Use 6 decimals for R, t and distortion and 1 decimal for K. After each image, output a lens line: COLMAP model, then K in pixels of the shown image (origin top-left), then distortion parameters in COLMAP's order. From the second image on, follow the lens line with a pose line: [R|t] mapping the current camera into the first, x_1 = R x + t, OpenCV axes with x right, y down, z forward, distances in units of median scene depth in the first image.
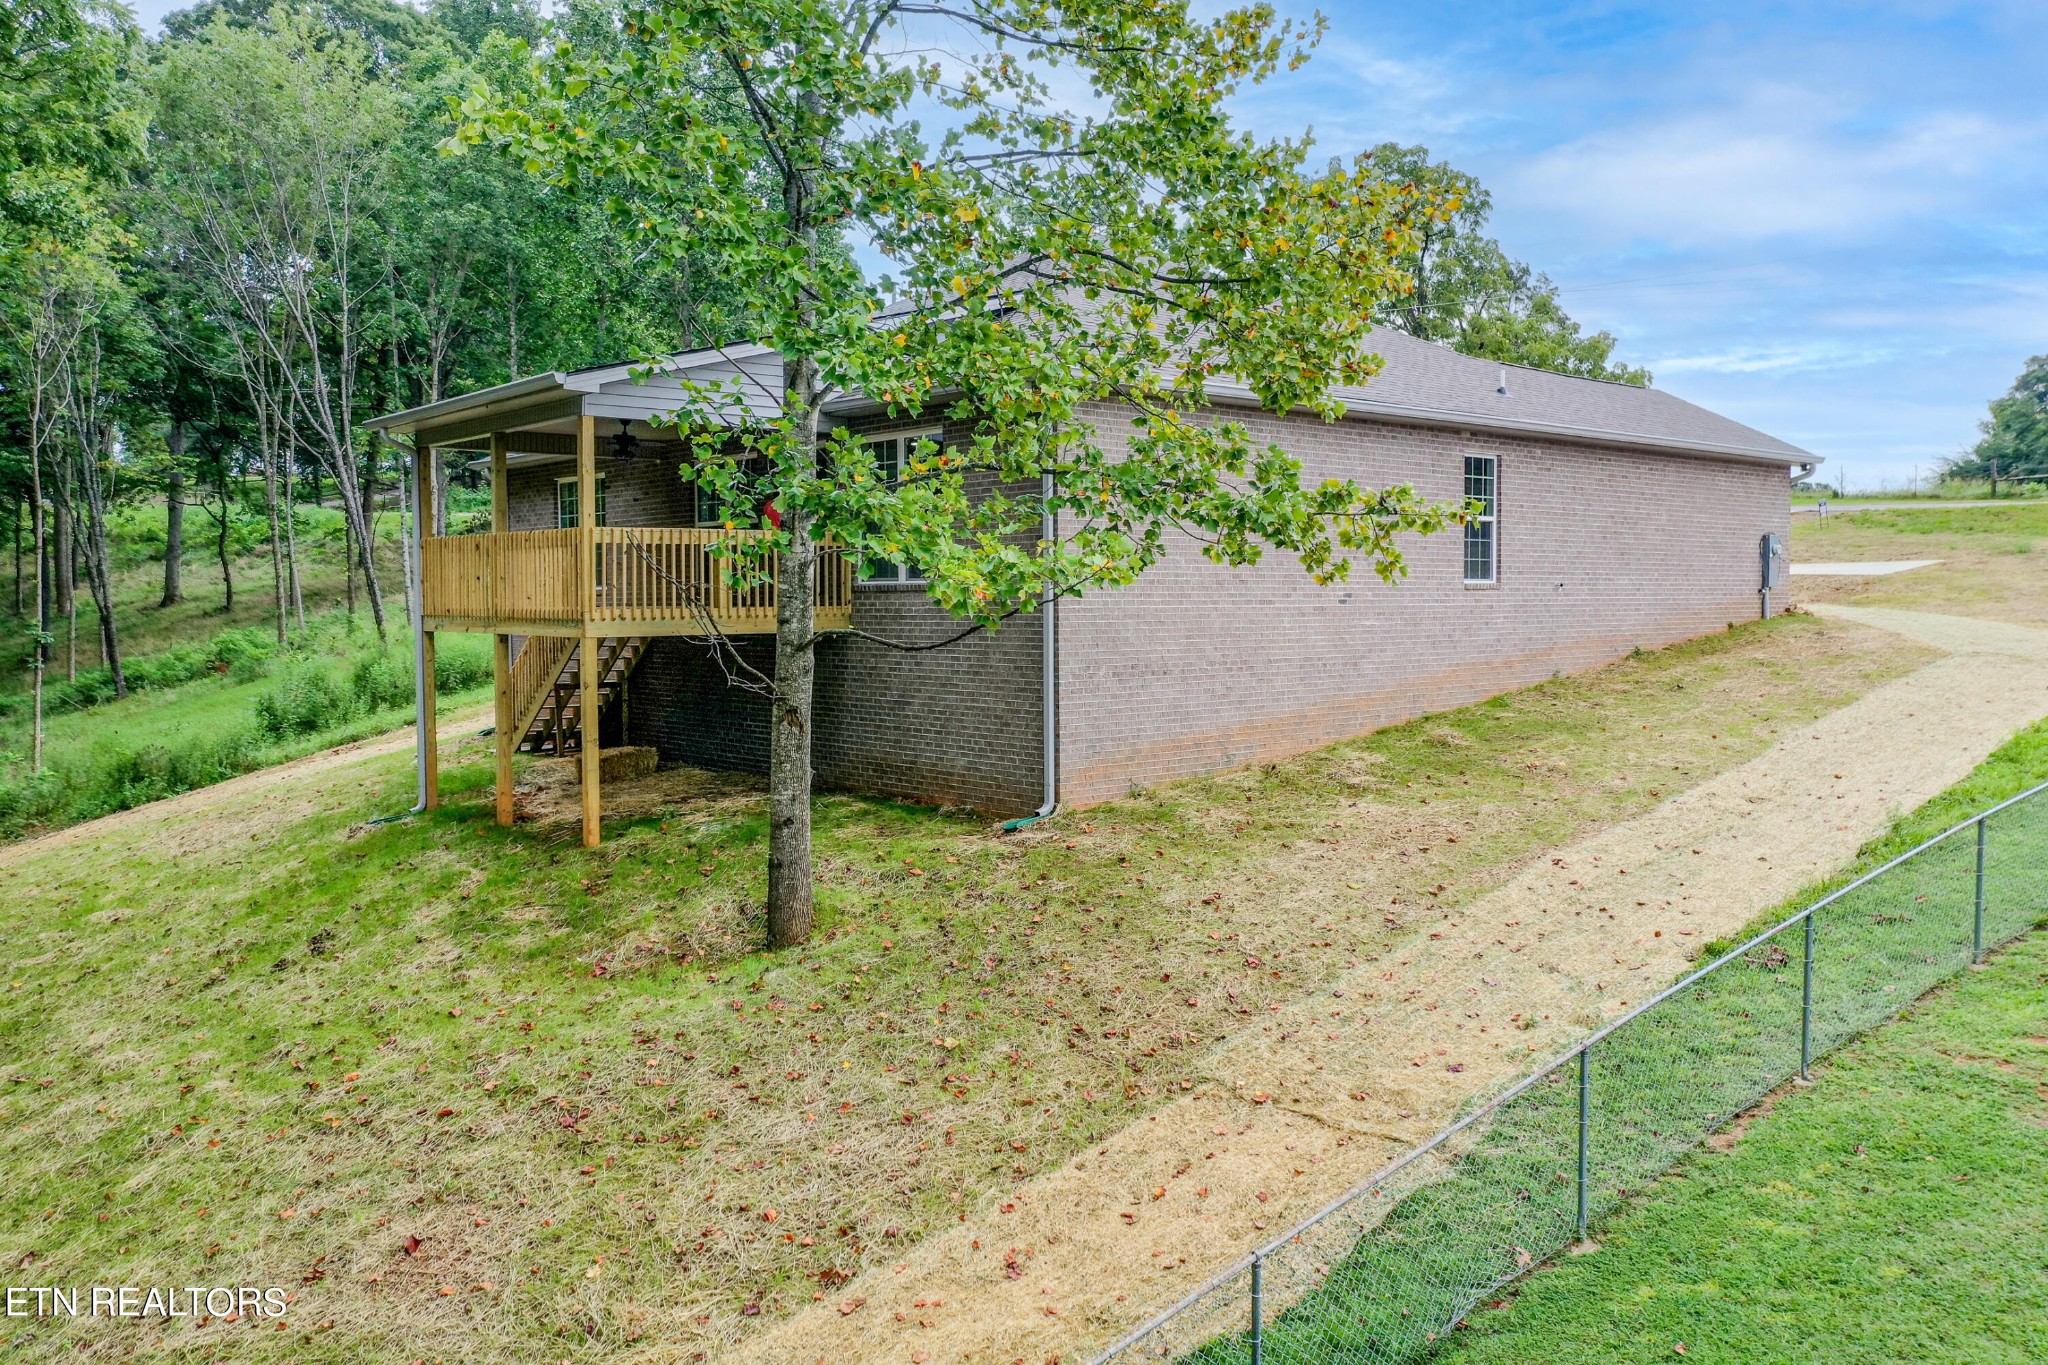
lens RADIAL K [[1648.3, 0, 1025.3], [0, 1648.3, 685.8], [0, 0, 1]] dist [-0.012547, -0.013419]
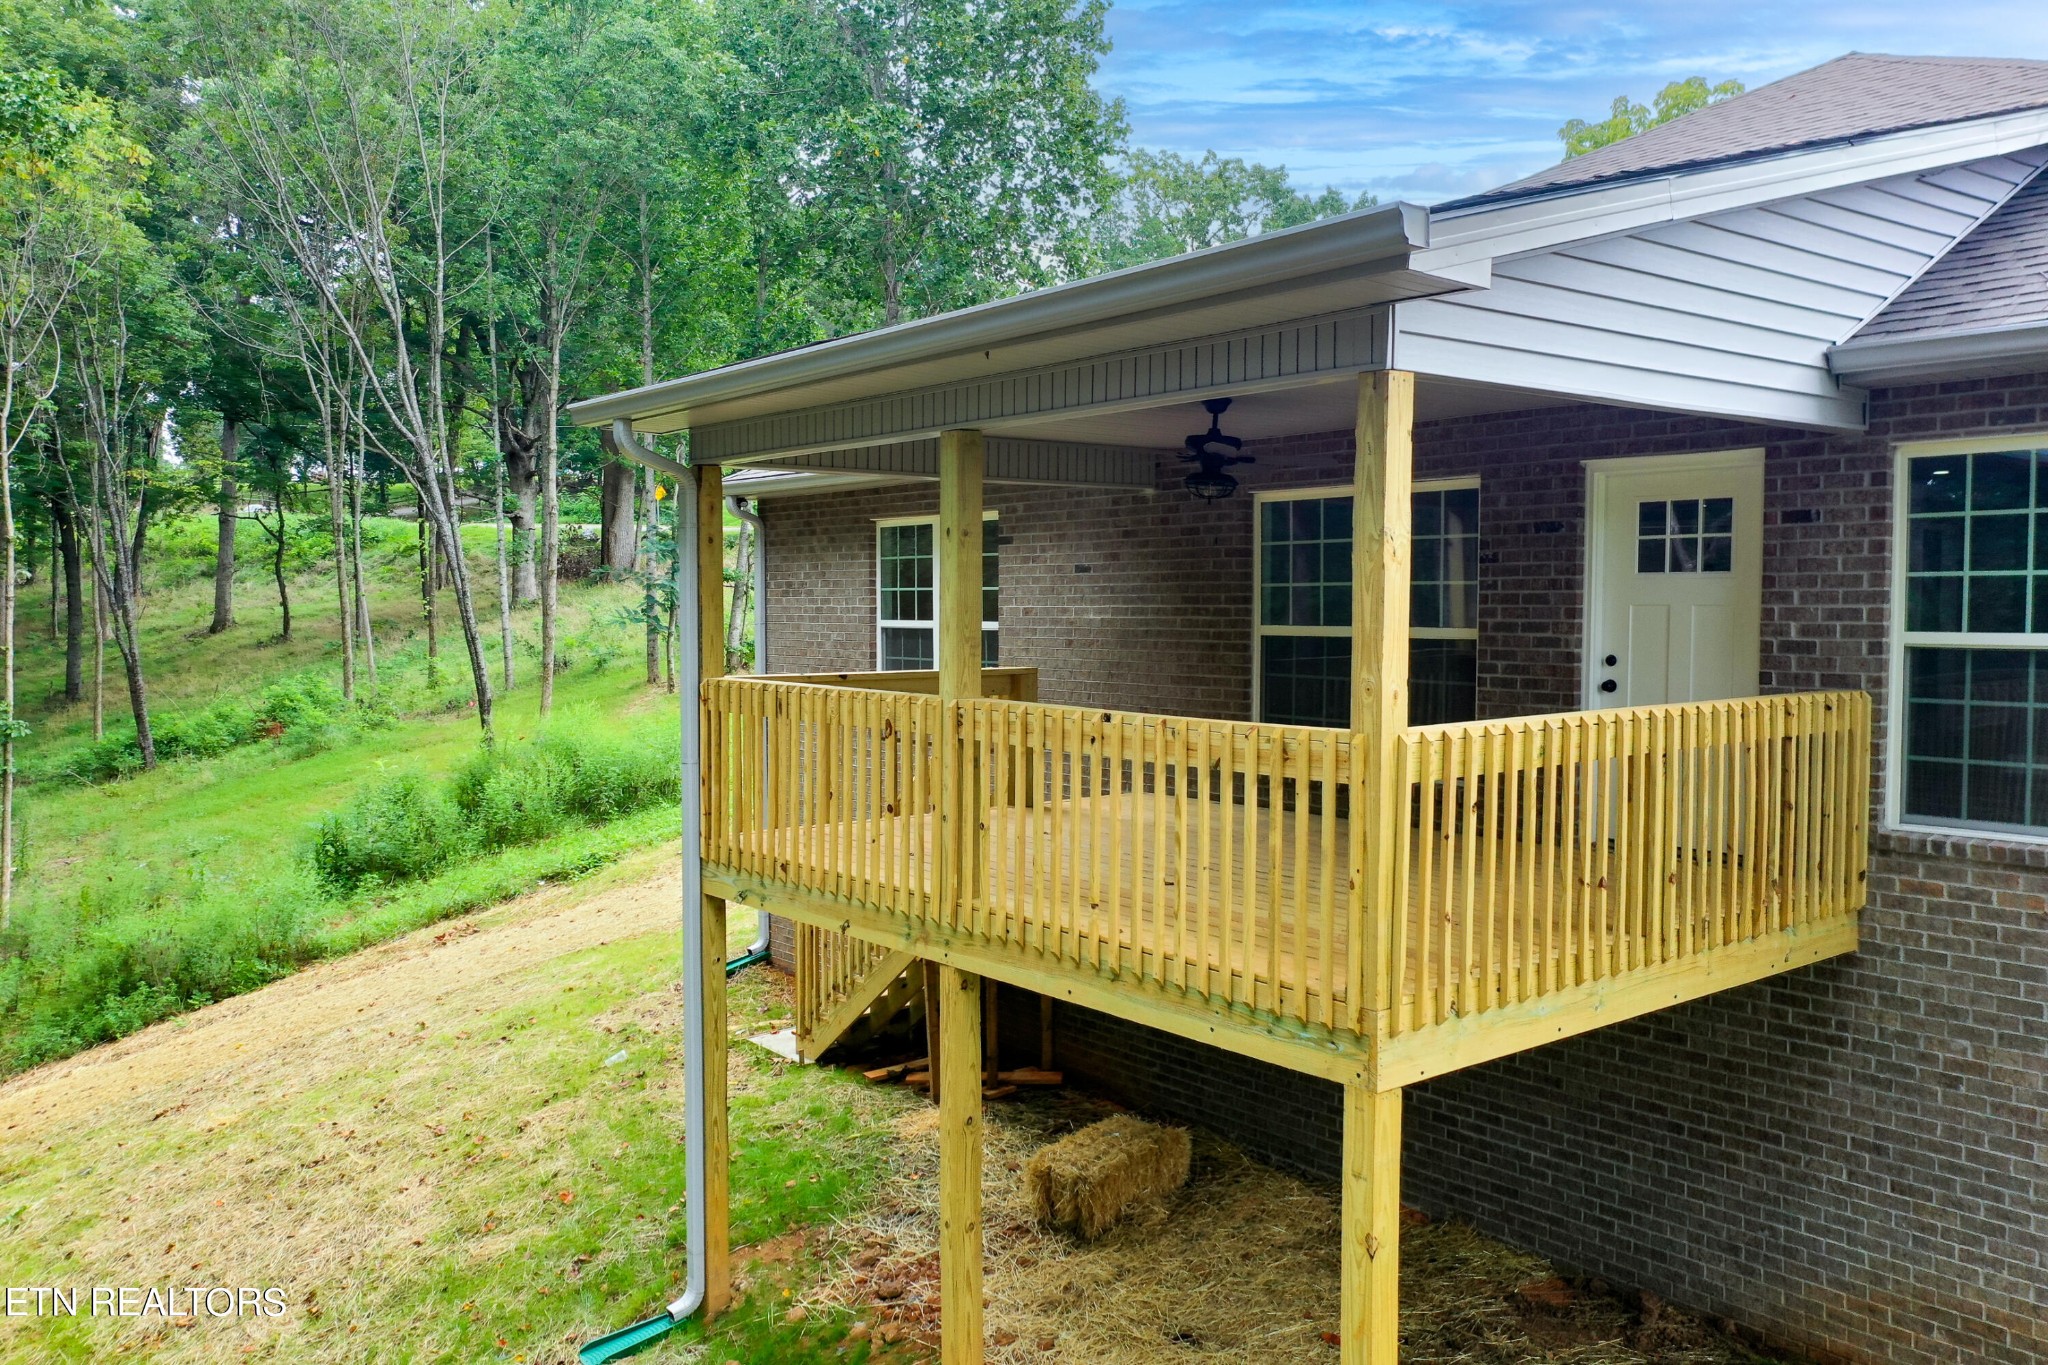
lens RADIAL K [[1648.3, 0, 1022.8], [0, 1648.3, 679.4], [0, 0, 1]] dist [-0.012547, -0.013419]
pose [[0.999476, 0.002977, -0.032219, -0.091793], [-0.003129, 0.999984, -0.004658, -0.029793], [0.032204, 0.004757, 0.999470, 0.195792]]
